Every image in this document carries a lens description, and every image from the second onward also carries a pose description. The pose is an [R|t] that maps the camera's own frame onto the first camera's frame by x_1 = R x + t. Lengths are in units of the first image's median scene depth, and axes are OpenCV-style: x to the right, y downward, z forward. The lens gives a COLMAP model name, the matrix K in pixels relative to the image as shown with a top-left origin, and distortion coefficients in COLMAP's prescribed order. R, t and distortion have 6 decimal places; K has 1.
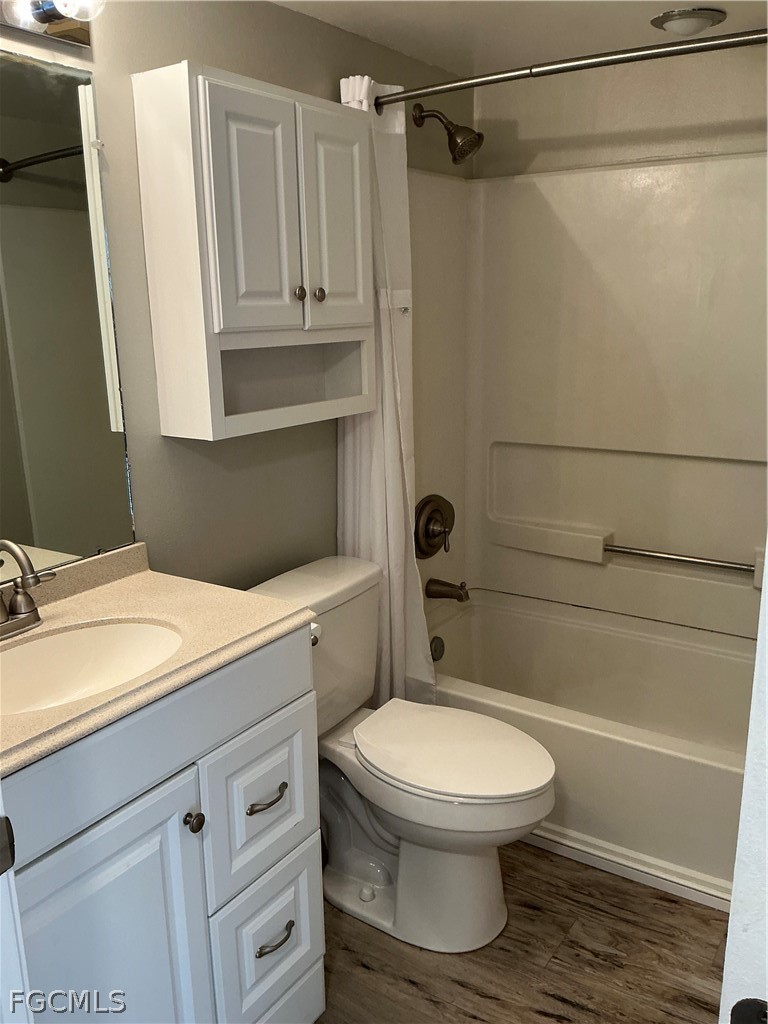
lens RADIAL K [[863.2, 0, 384.0], [0, 863.2, 512.0], [0, 0, 1]] dist [0.160165, -0.321725]
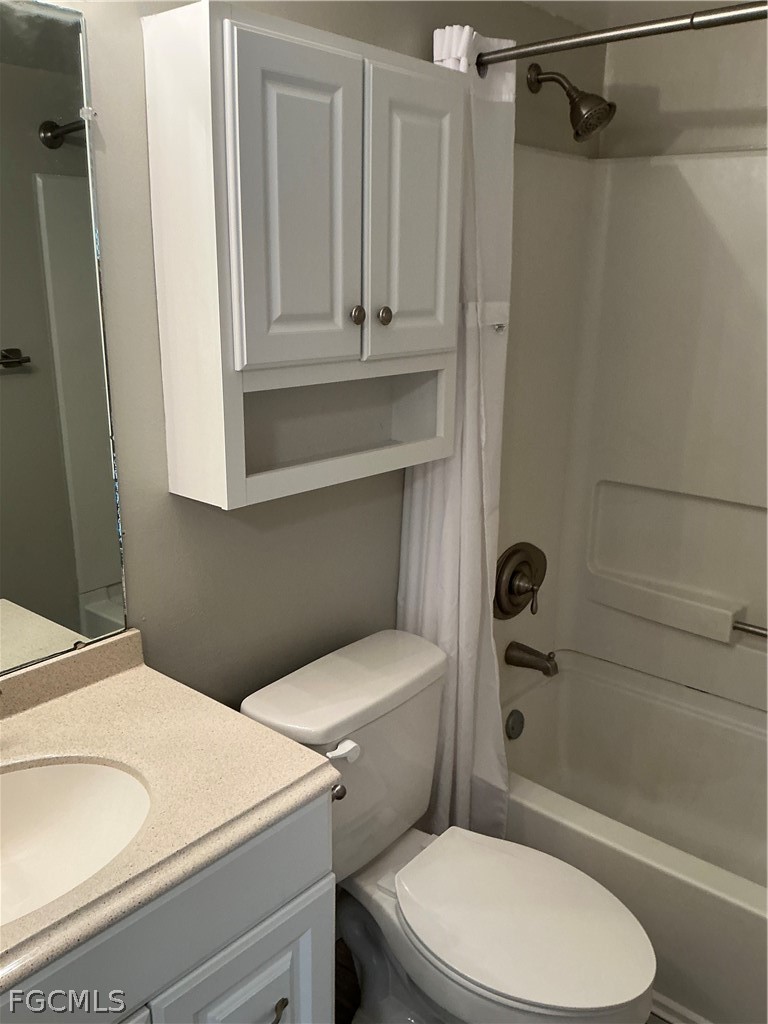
lens RADIAL K [[863.2, 0, 384.0], [0, 863.2, 512.0], [0, 0, 1]] dist [0.160165, -0.321725]
pose [[0.992474, 0.063816, -0.104516, 0.013663], [-0.060130, 0.997465, 0.038049, -0.089065], [0.106680, -0.031478, 0.993795, 0.198074]]
